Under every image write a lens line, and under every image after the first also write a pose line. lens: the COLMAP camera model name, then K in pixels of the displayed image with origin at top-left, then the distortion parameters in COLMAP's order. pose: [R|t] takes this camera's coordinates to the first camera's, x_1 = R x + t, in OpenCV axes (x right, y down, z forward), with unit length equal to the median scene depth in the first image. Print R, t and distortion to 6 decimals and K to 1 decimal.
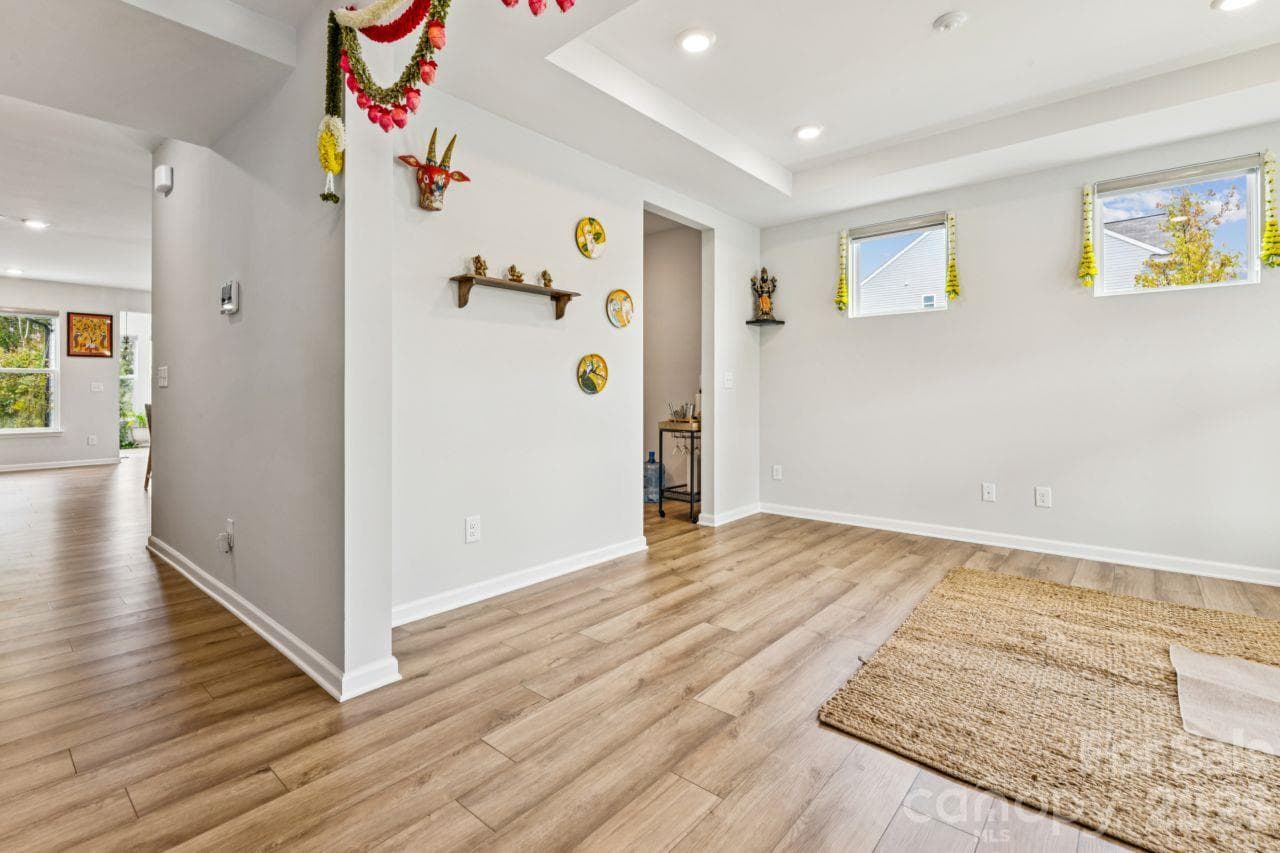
lens RADIAL K [[580.6, 0, 641.6], [0, 580.6, 404.3], [0, 0, 1]] dist [0.011620, -0.000102]
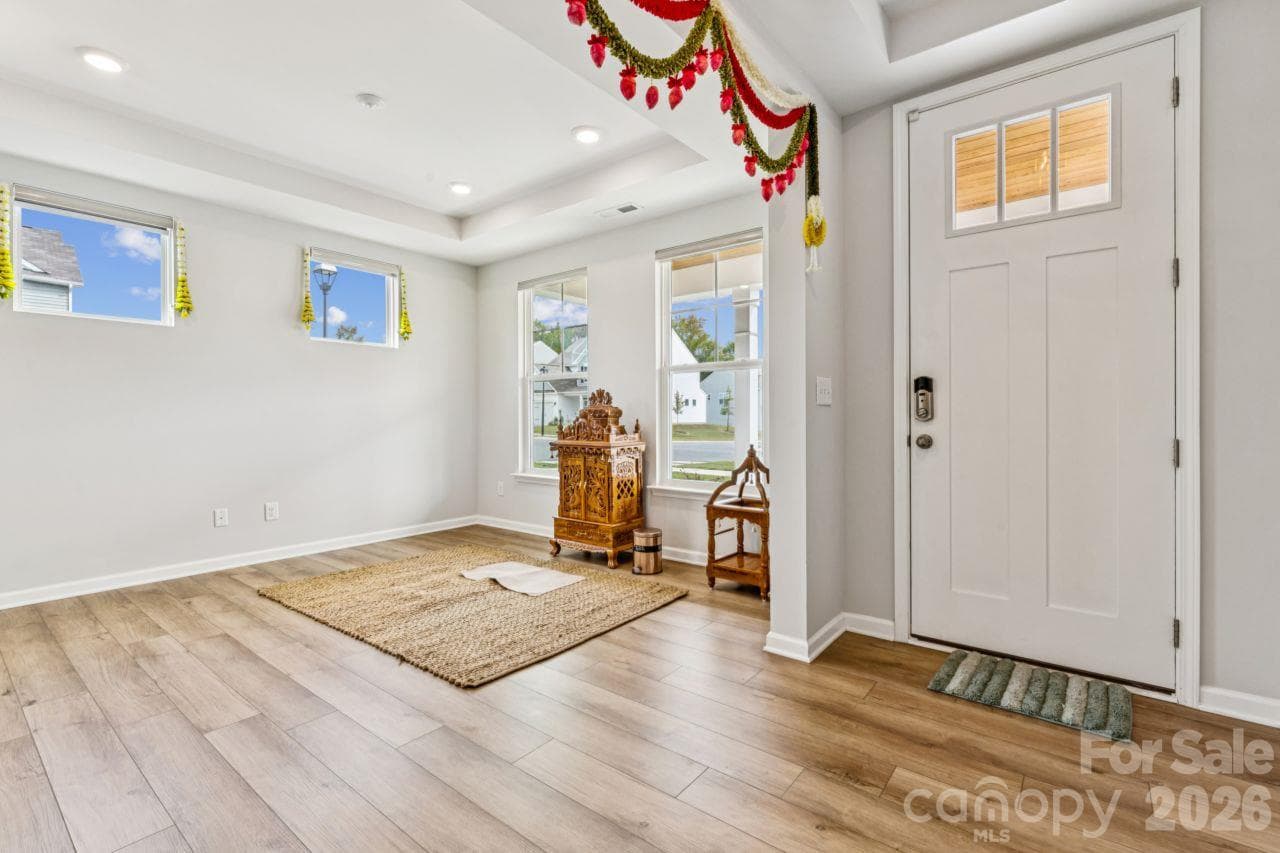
lens RADIAL K [[570.6, 0, 640.0], [0, 570.6, 426.5], [0, 0, 1]] dist [0.000357, 0.000334]
pose [[-0.017388, -0.014745, 0.999740, -0.618286], [0.026563, 0.999532, 0.015204, -0.001419], [-0.999496, 0.026821, -0.016989, 0.473880]]
